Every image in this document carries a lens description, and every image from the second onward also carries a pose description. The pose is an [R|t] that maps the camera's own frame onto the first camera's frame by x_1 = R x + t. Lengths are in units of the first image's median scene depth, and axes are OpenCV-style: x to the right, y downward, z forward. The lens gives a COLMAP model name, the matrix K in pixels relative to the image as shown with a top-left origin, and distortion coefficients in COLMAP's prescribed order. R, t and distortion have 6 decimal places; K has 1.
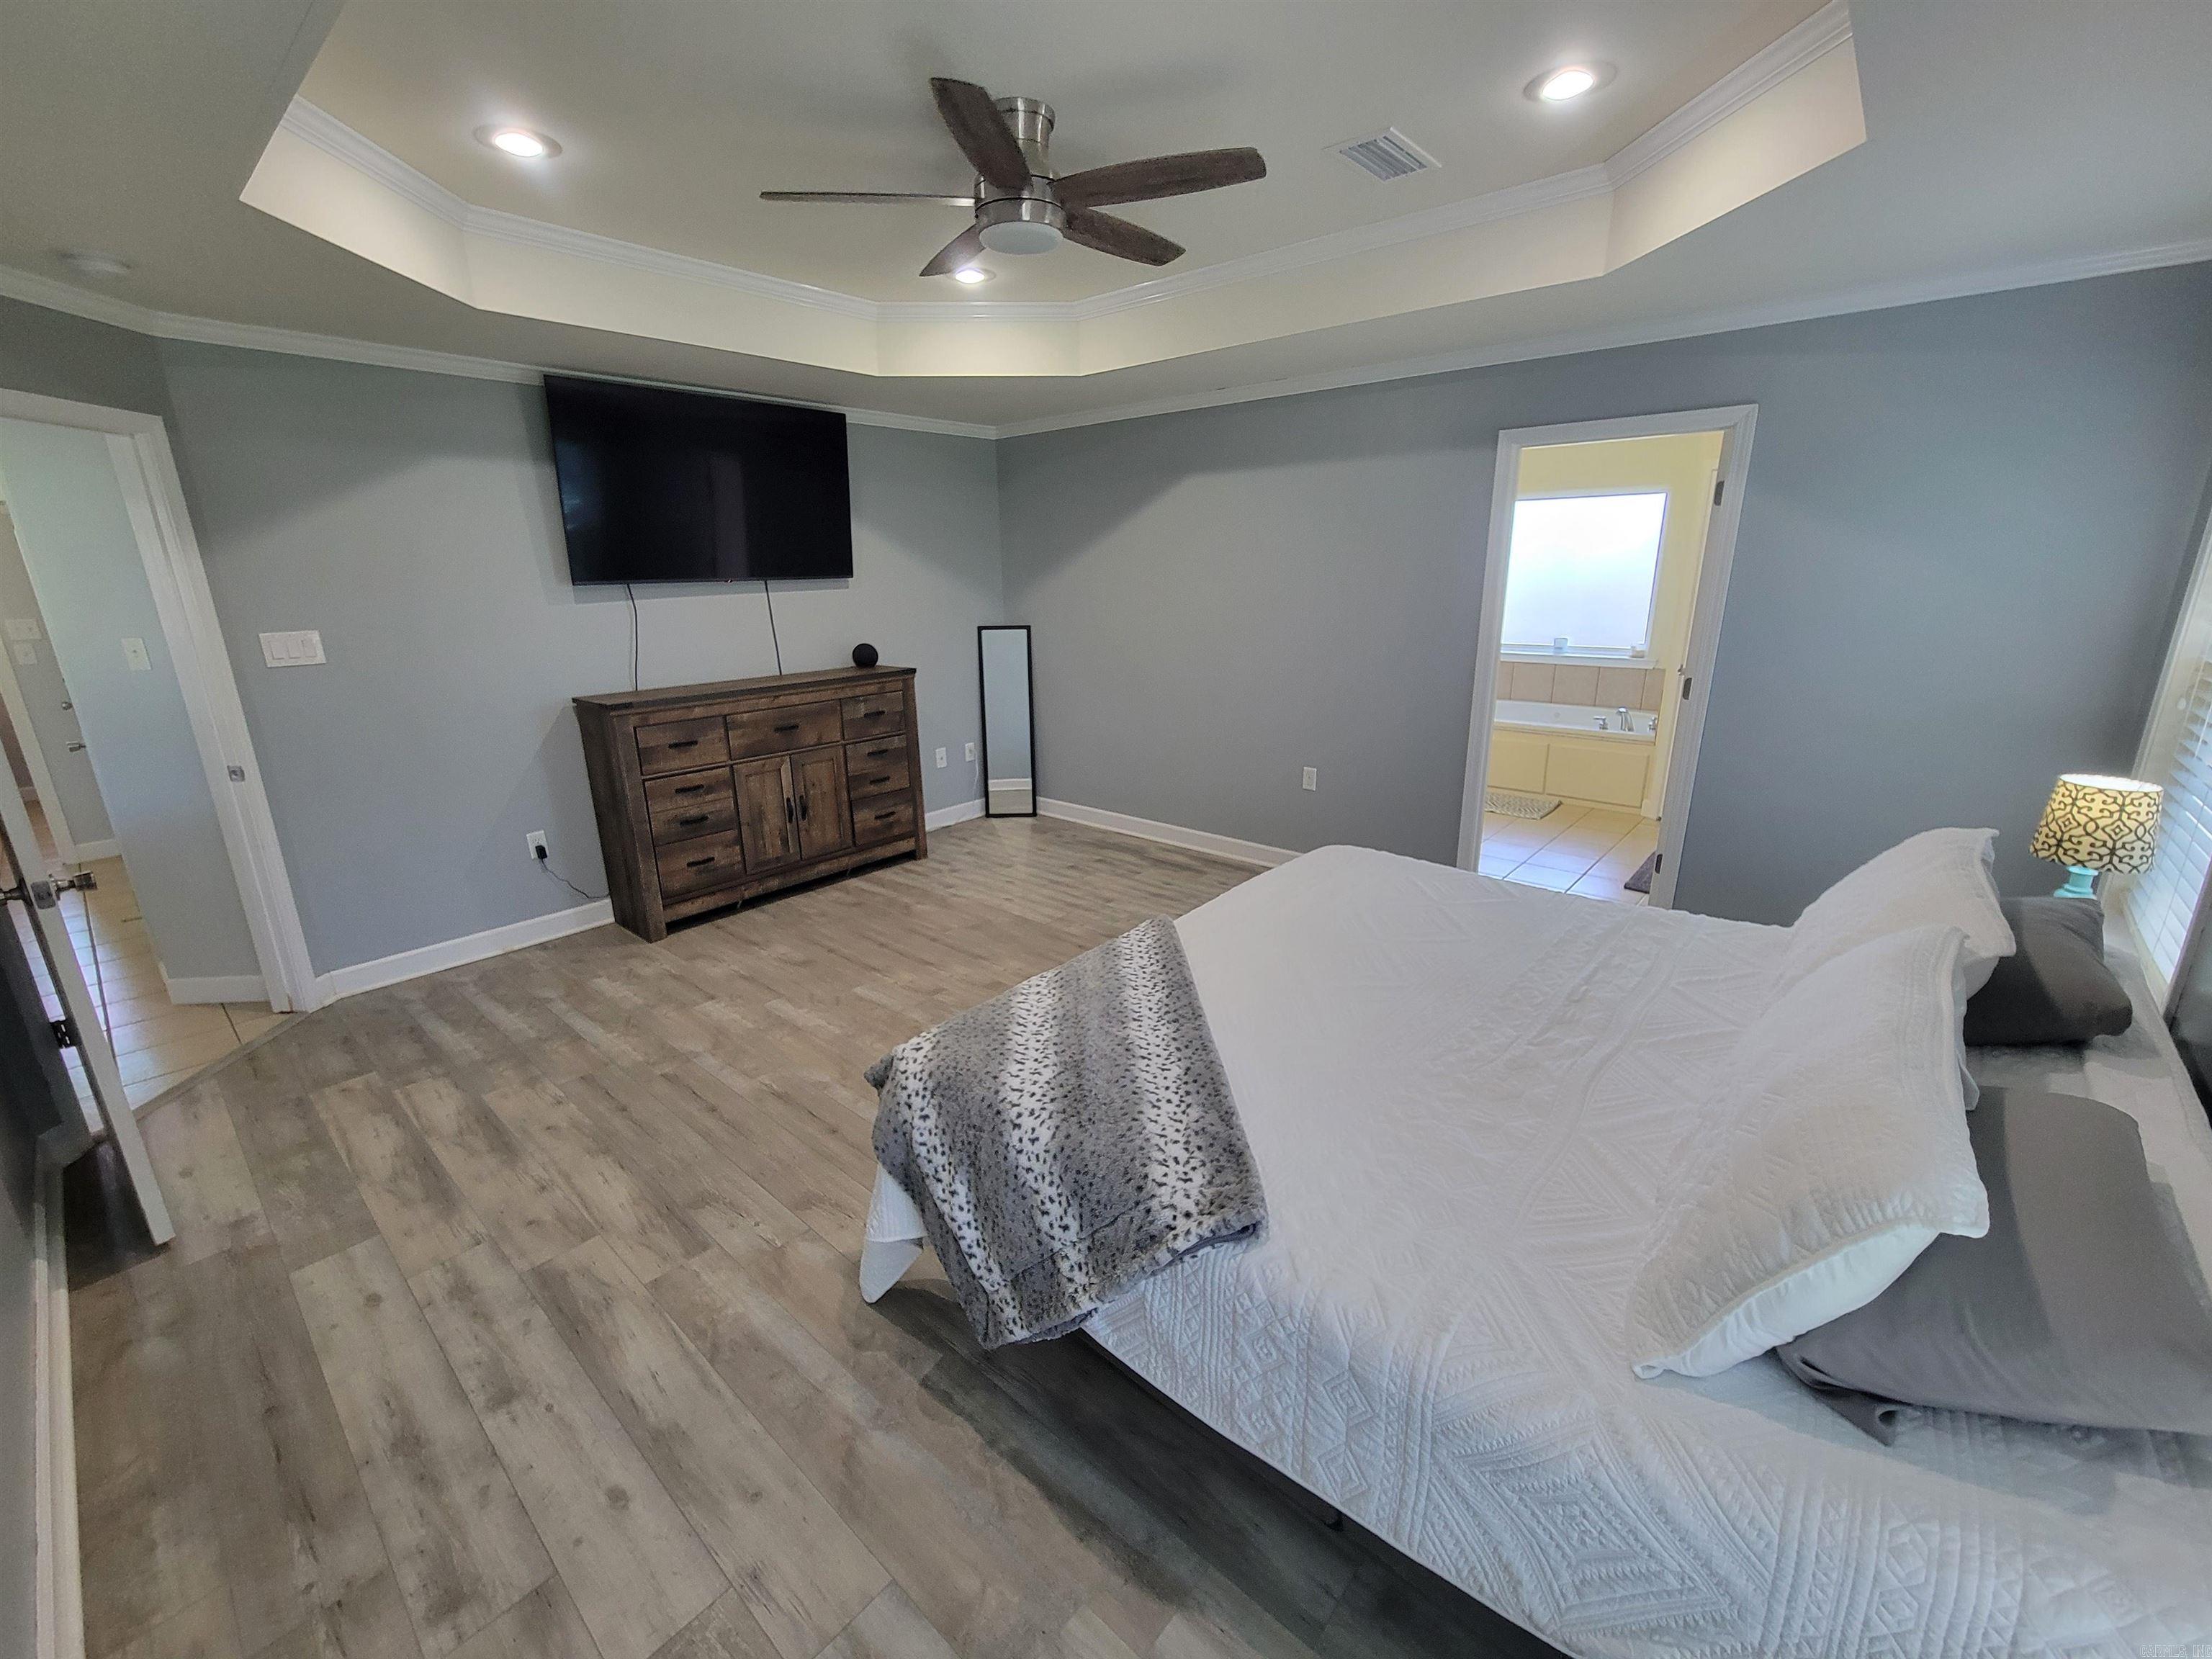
lens RADIAL K [[900.3, 0, 1095.4], [0, 900.3, 822.4], [0, 0, 1]] dist [-0.002292, 0.001385]
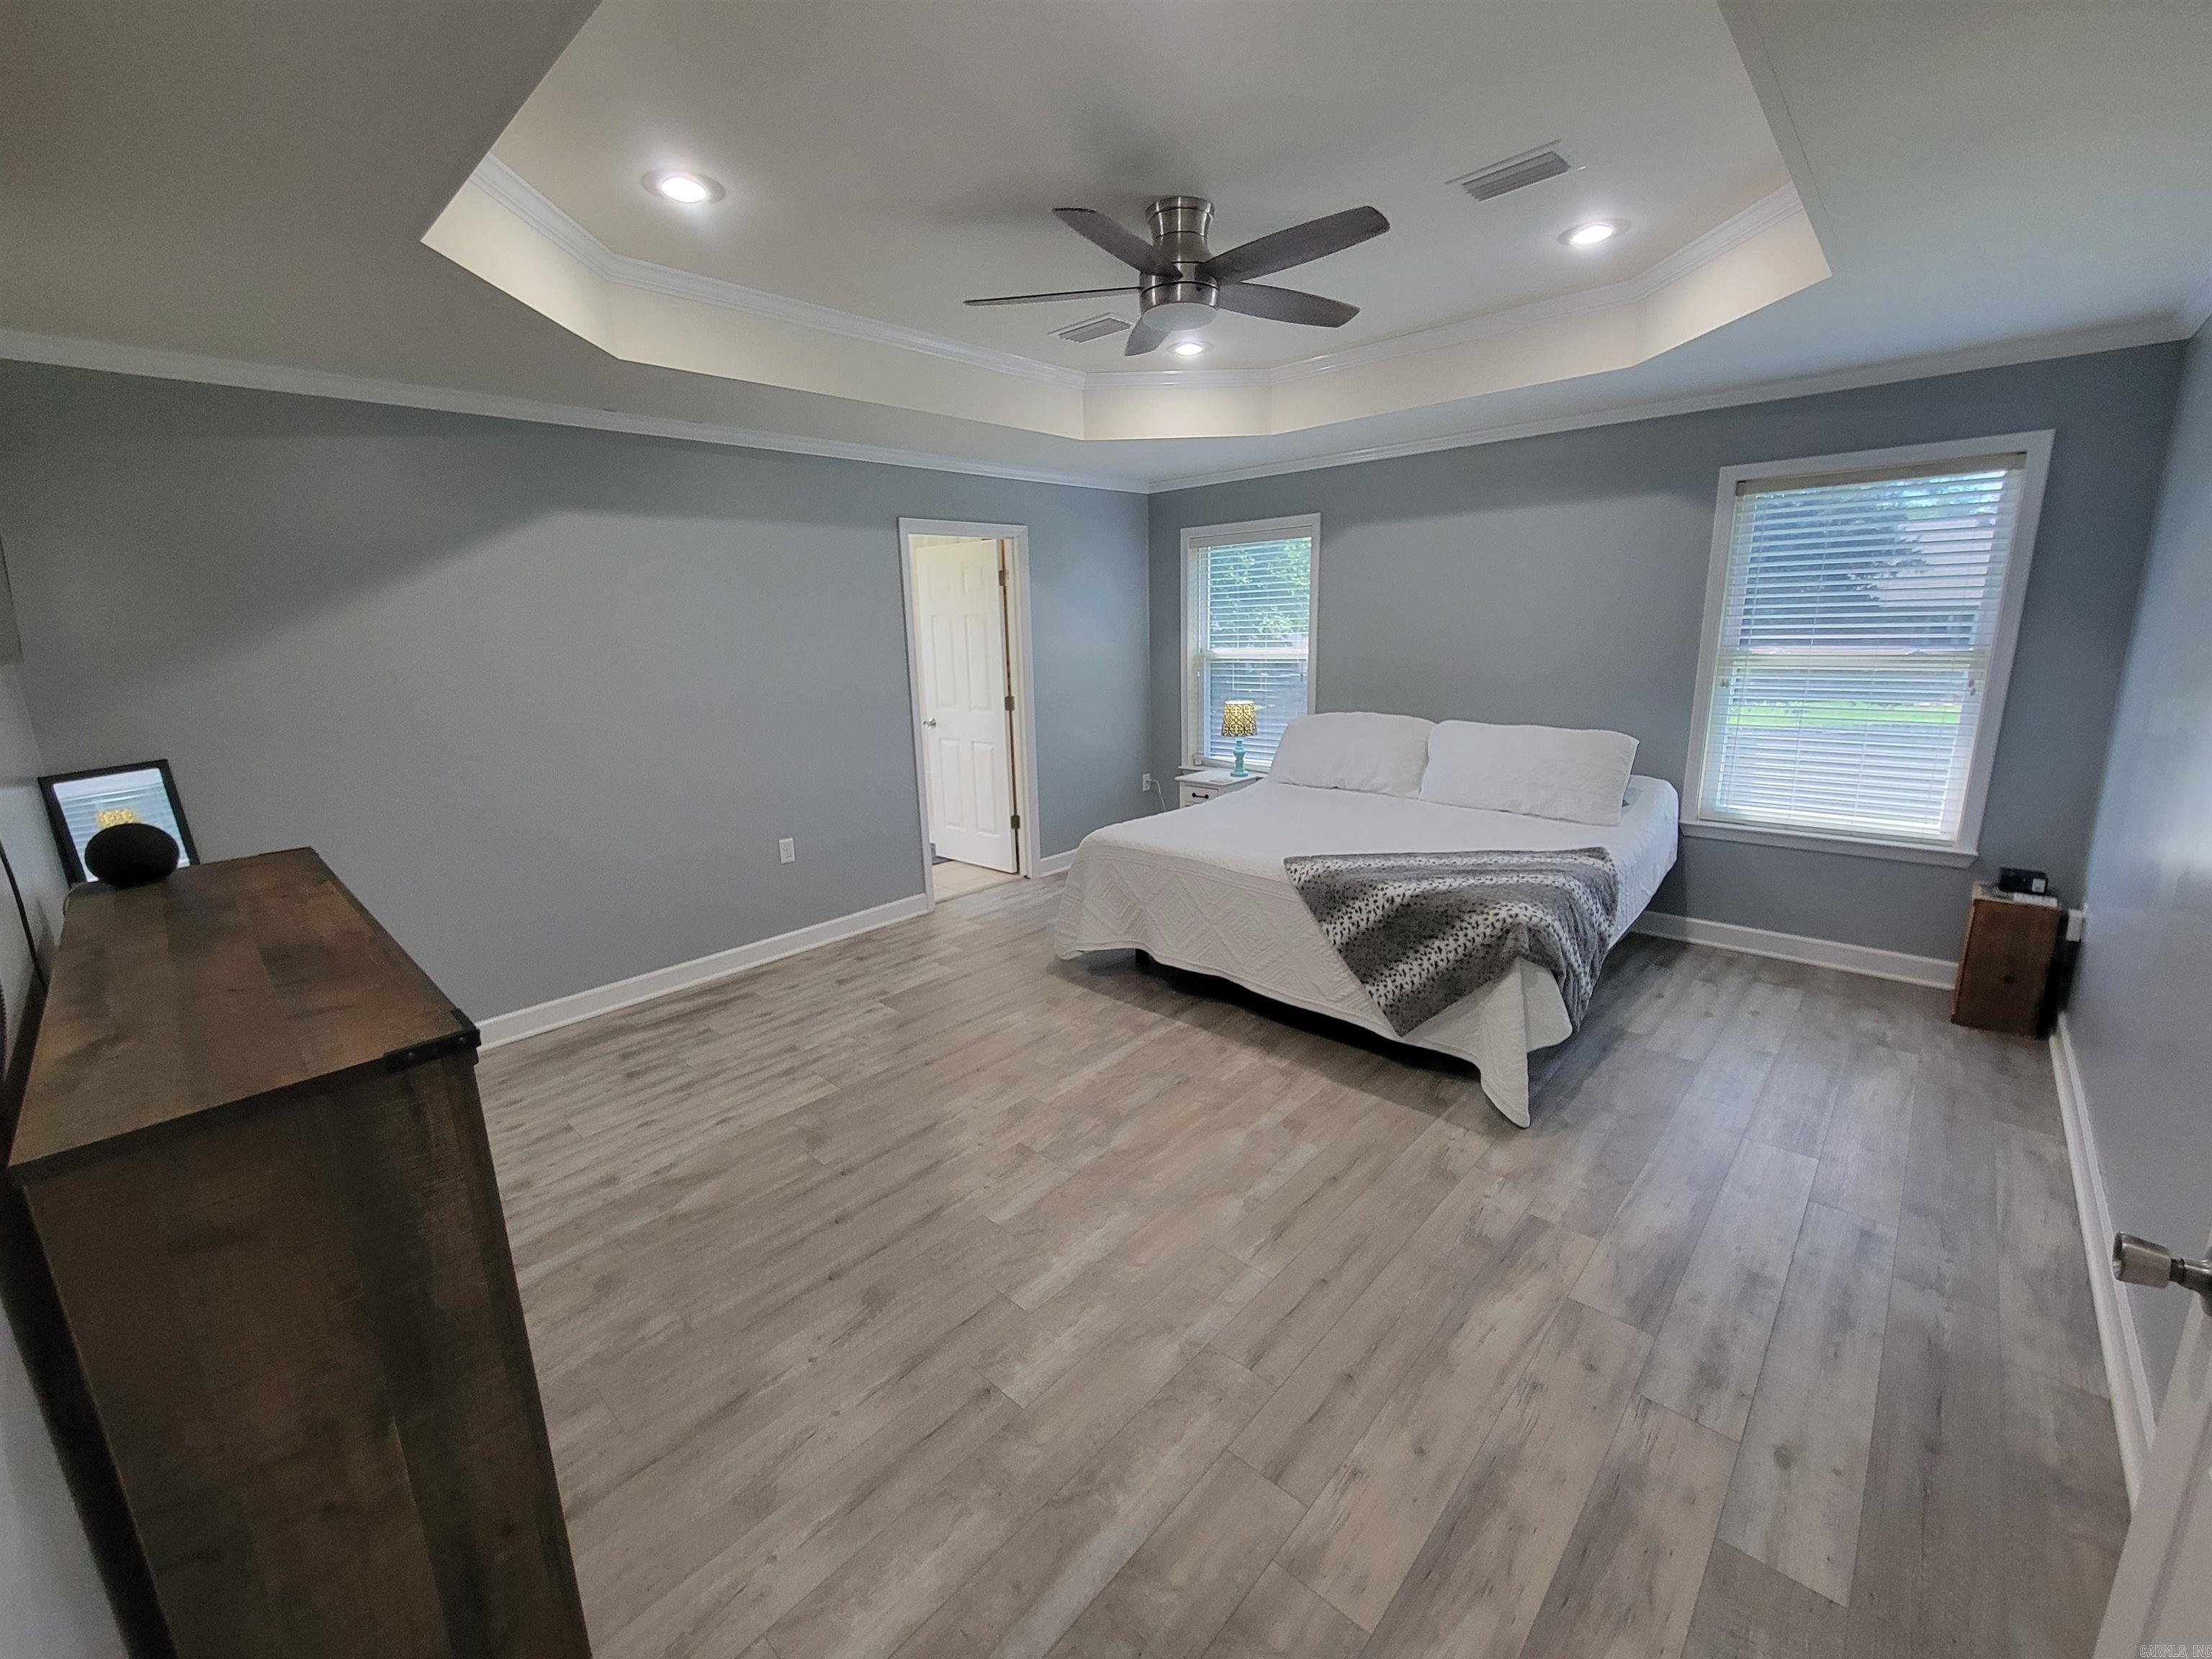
lens RADIAL K [[895.0, 0, 1103.7], [0, 895.0, 820.1], [0, 0, 1]] dist [0.008892, -0.006818]
pose [[0.034003, -0.205874, 0.977988, -0.944833], [0.305101, 0.933979, 0.186002, -0.217035], [-0.951713, 0.292061, 0.094571, 0.845793]]
